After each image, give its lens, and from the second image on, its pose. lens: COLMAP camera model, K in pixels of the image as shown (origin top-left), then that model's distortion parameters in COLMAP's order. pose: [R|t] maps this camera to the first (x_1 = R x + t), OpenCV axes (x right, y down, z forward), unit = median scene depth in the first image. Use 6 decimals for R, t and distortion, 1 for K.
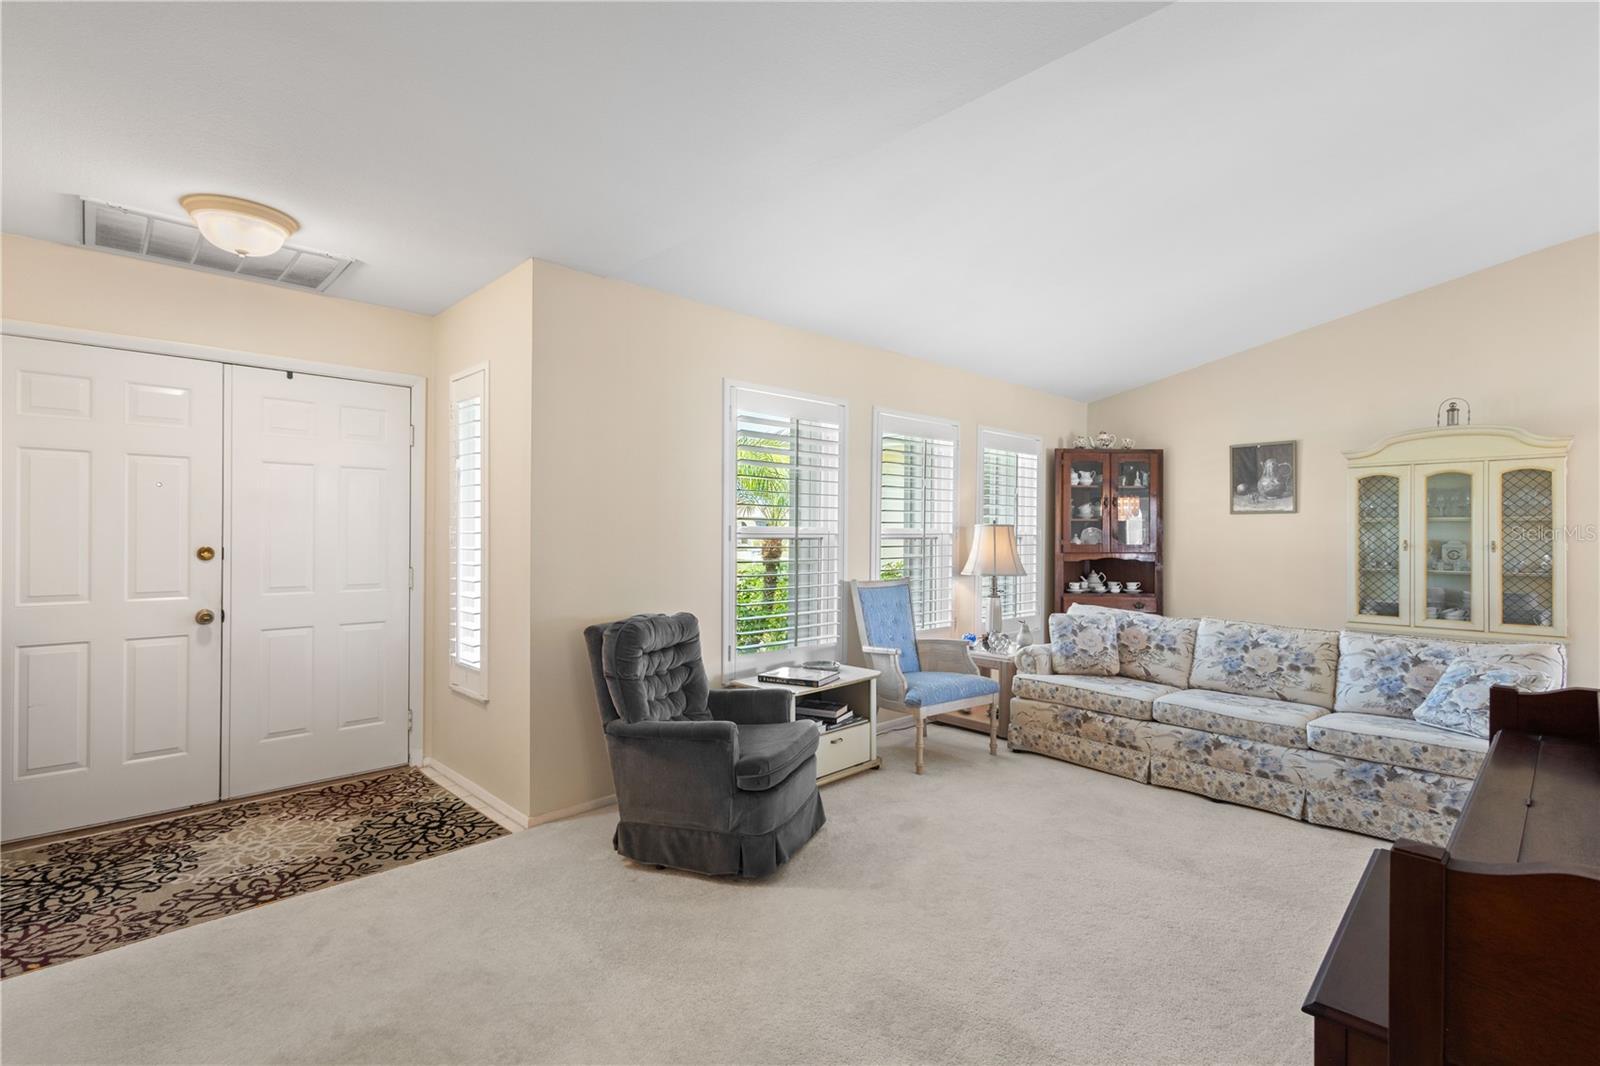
lens RADIAL K [[738.6, 0, 800.3], [0, 738.6, 530.2], [0, 0, 1]] dist [0.009816, -0.001149]
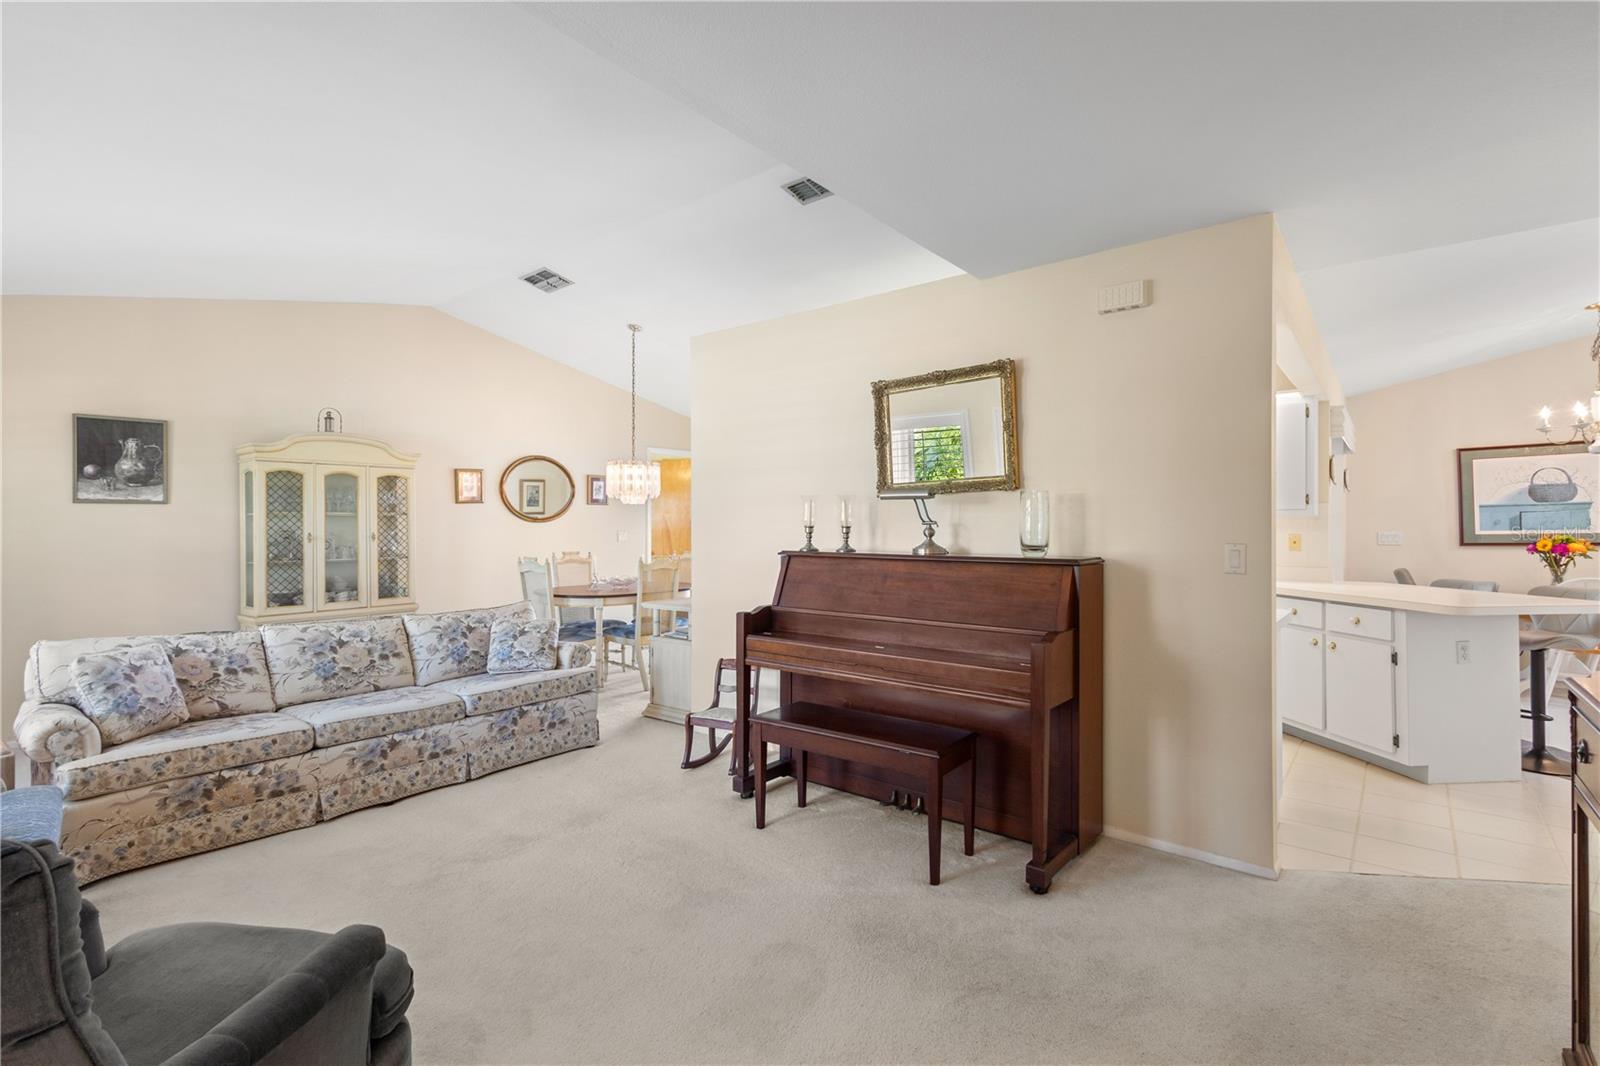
lens RADIAL K [[738.6, 0, 800.3], [0, 738.6, 530.2], [0, 0, 1]] dist [0.009816, -0.001149]
pose [[-0.134042, -0.011859, 0.990905, -0.417309], [-0.001910, 0.999930, 0.011709, -0.005681], [-0.990974, -0.000323, -0.134055, 0.527029]]
